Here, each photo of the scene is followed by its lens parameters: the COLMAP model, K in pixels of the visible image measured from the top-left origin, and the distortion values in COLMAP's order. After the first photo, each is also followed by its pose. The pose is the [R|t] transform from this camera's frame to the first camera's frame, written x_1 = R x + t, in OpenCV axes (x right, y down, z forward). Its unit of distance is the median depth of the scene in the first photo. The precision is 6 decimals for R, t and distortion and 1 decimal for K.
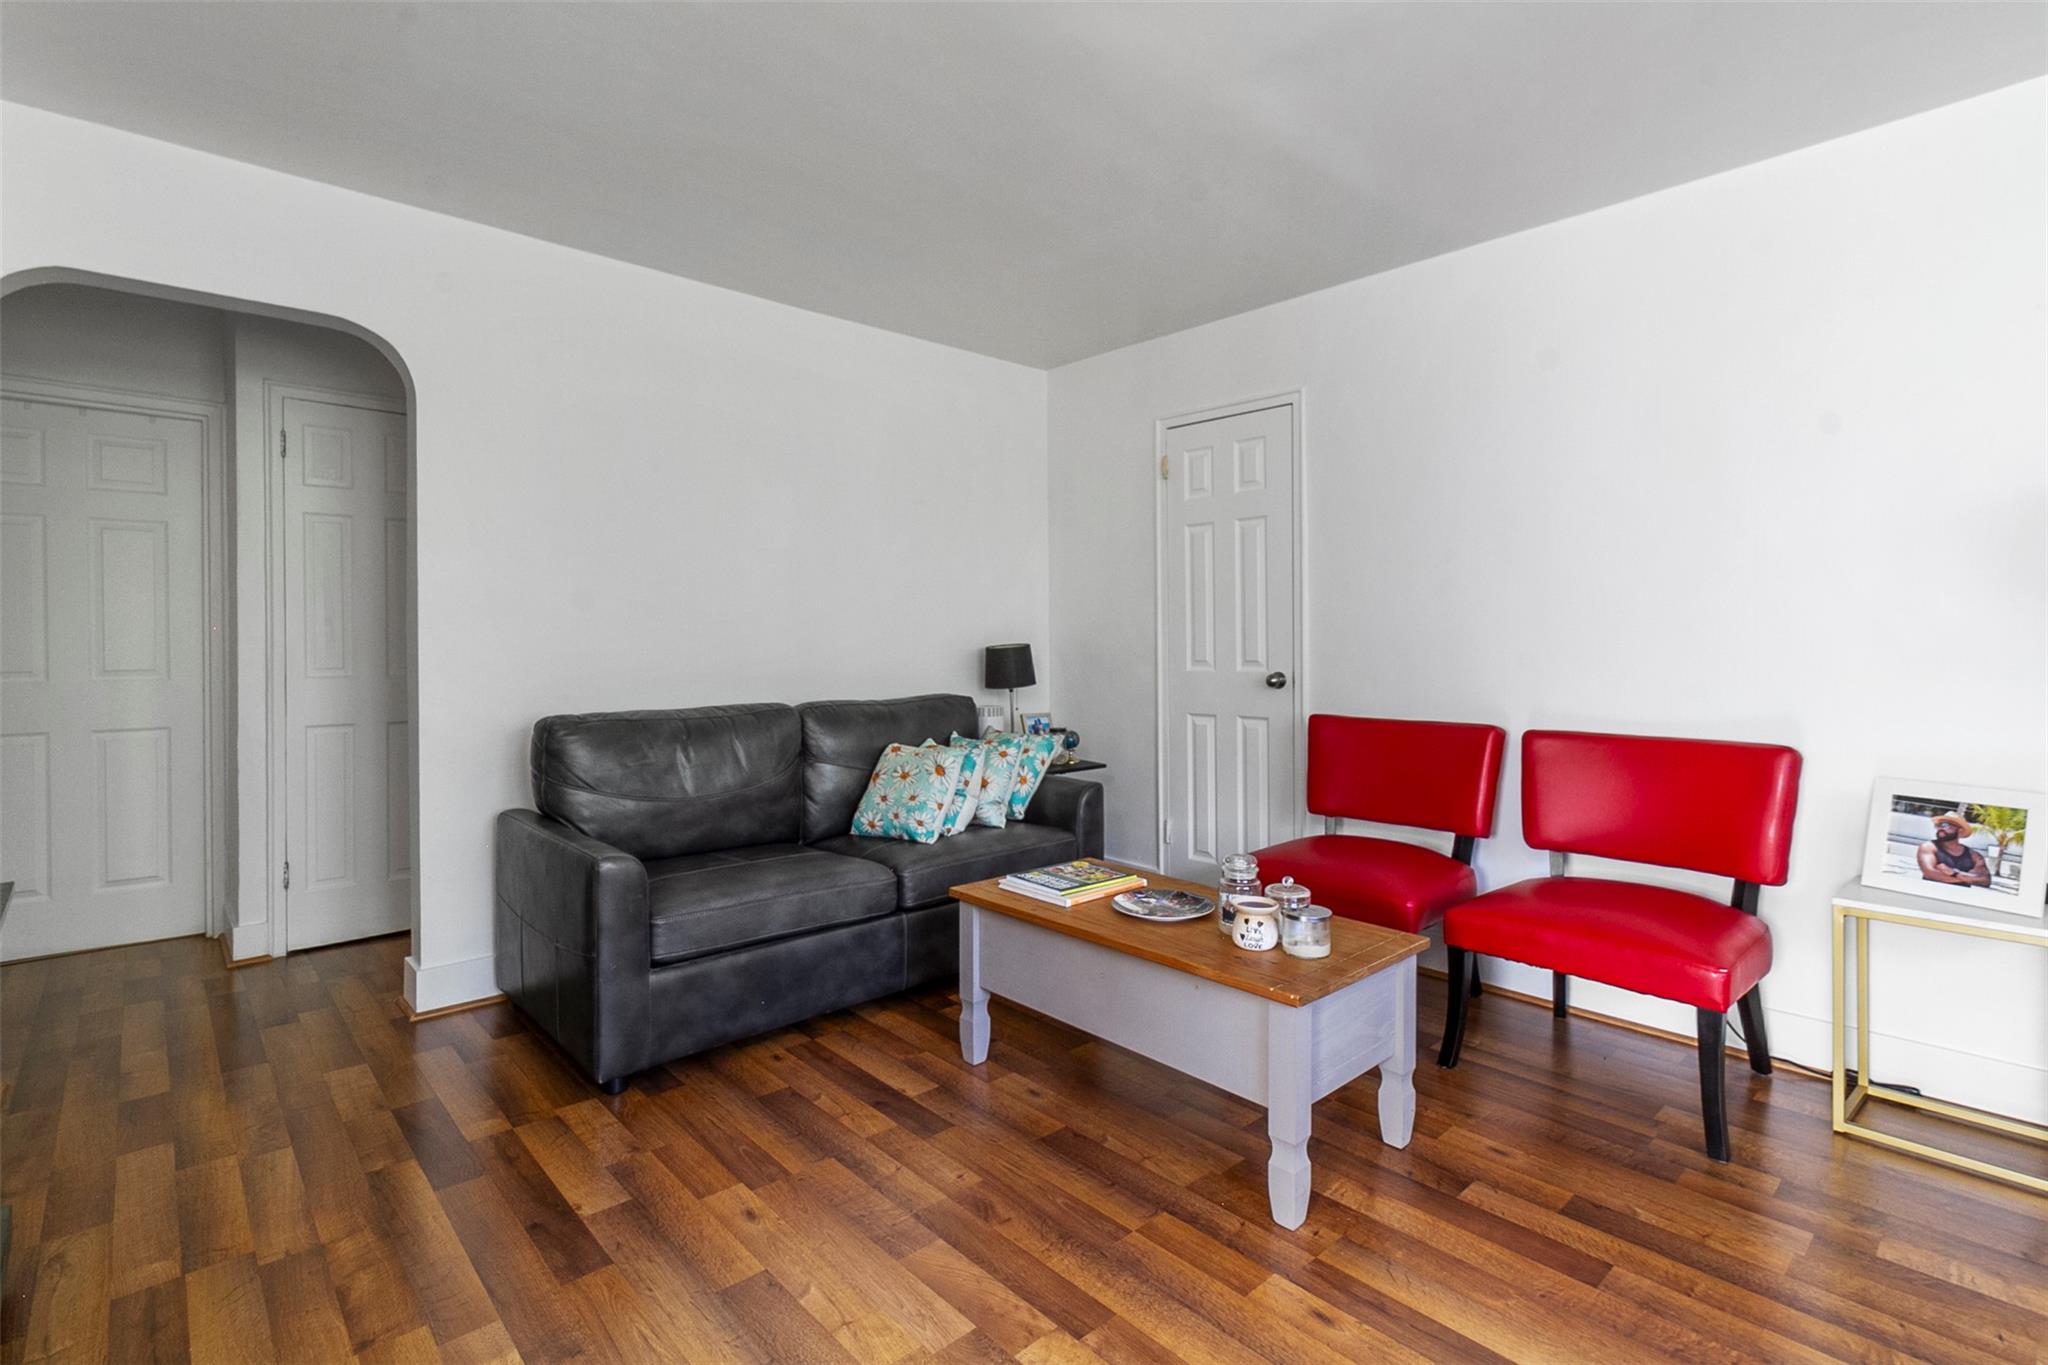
lens RADIAL K [[989.9, 0, 1048.3], [0, 989.9, 652.8], [0, 0, 1]] dist [0.003179, -0.001386]
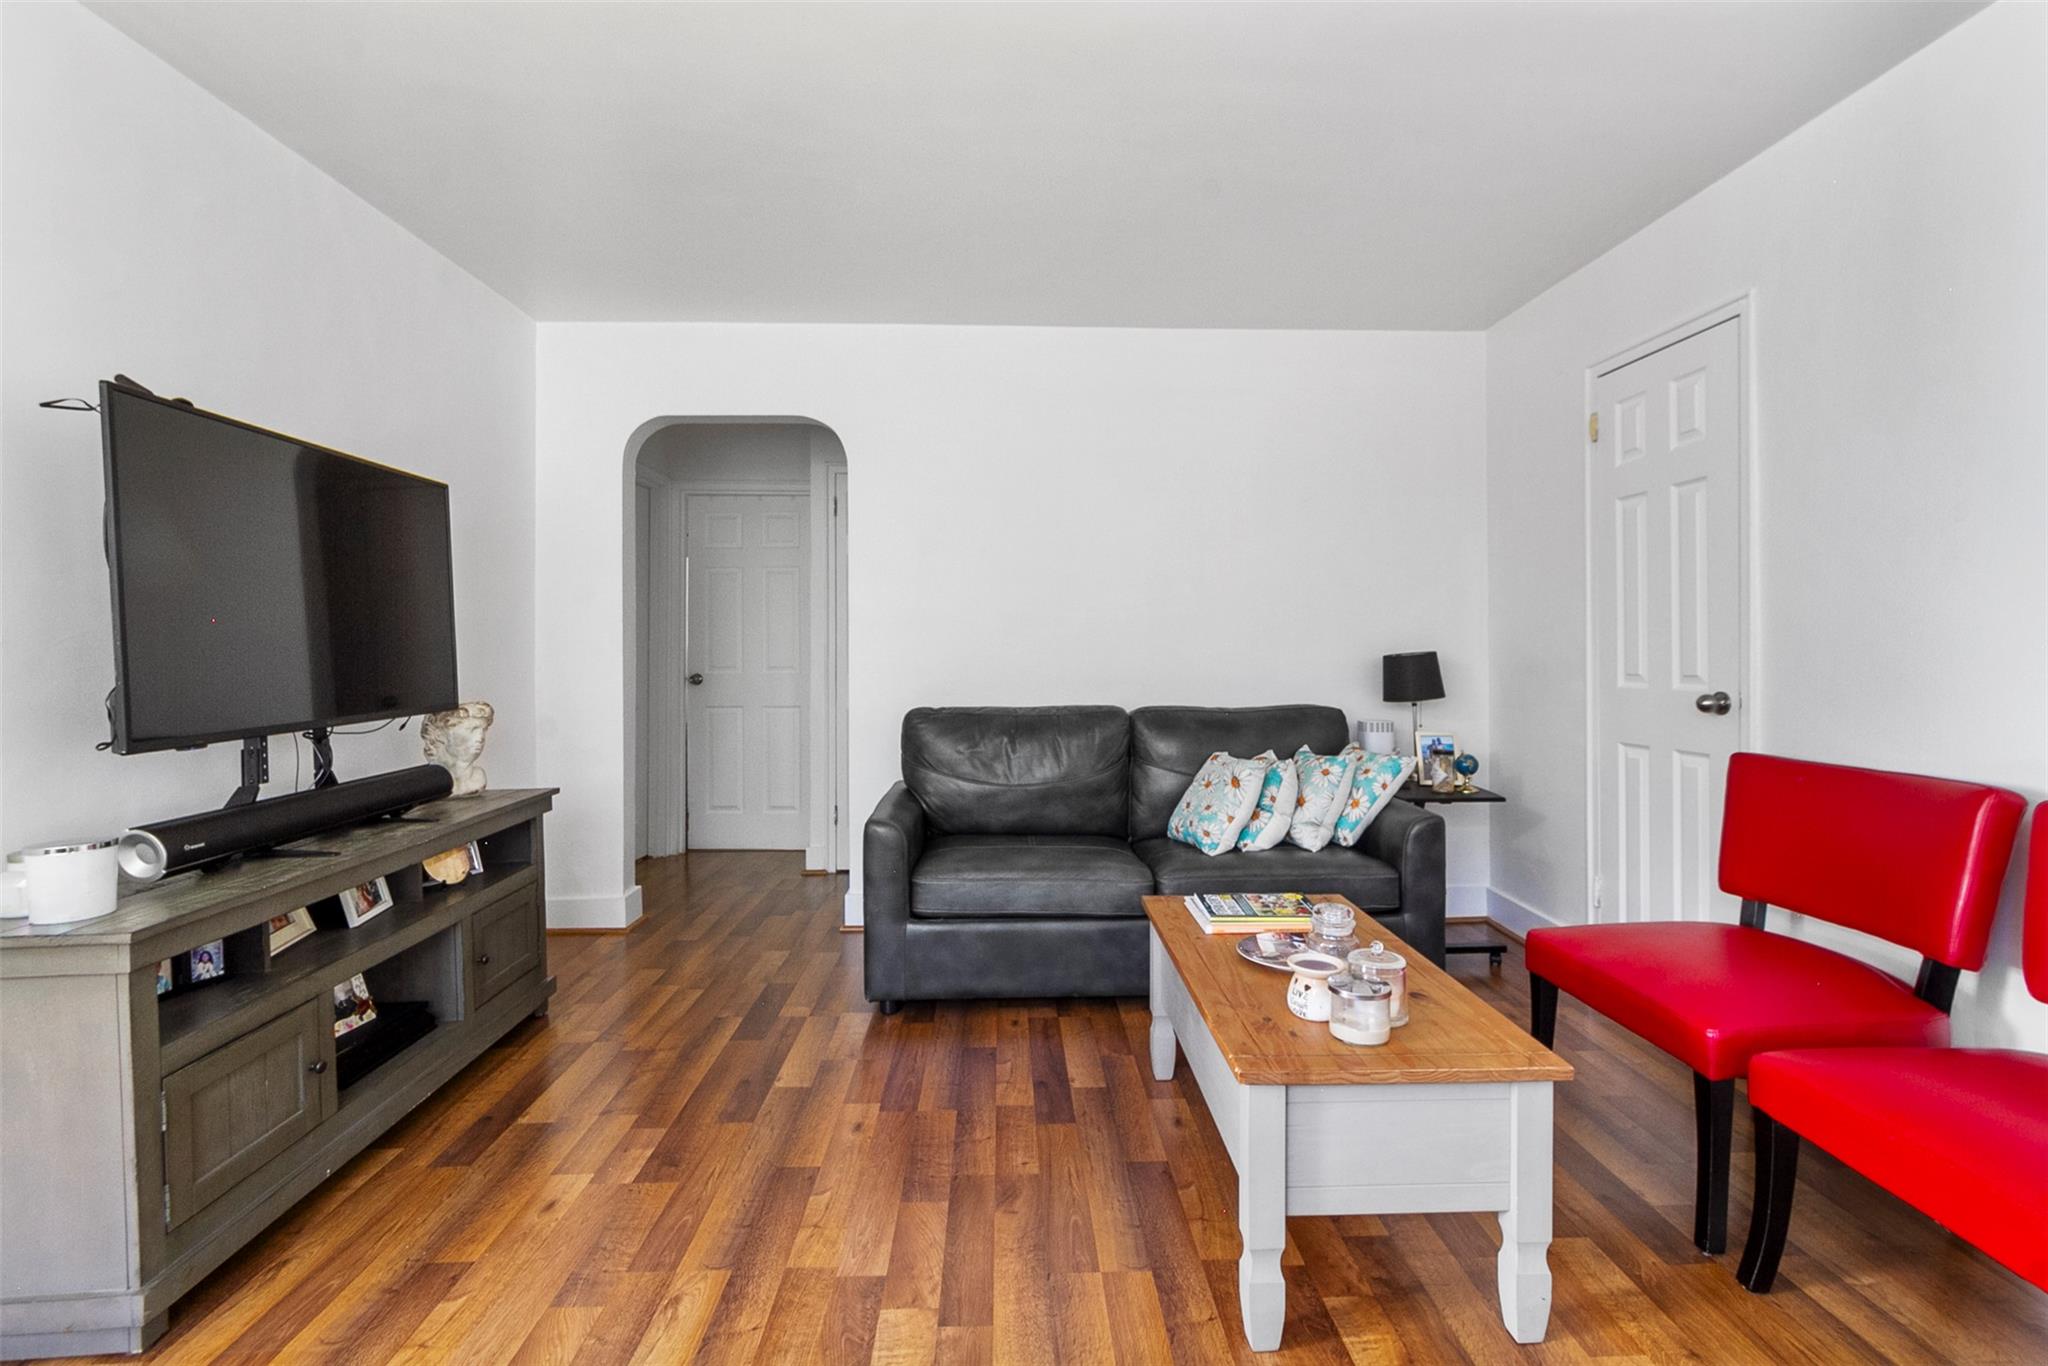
lens RADIAL K [[989.9, 0, 1025.9], [0, 989.9, 664.9], [0, 0, 1]] dist [0.003179, -0.001386]
pose [[0.748583, 0.011681, -0.662938, 0.375844], [-0.009140, 0.999932, 0.007299, -0.000753], [0.662978, 0.000596, 0.748638, 0.140970]]
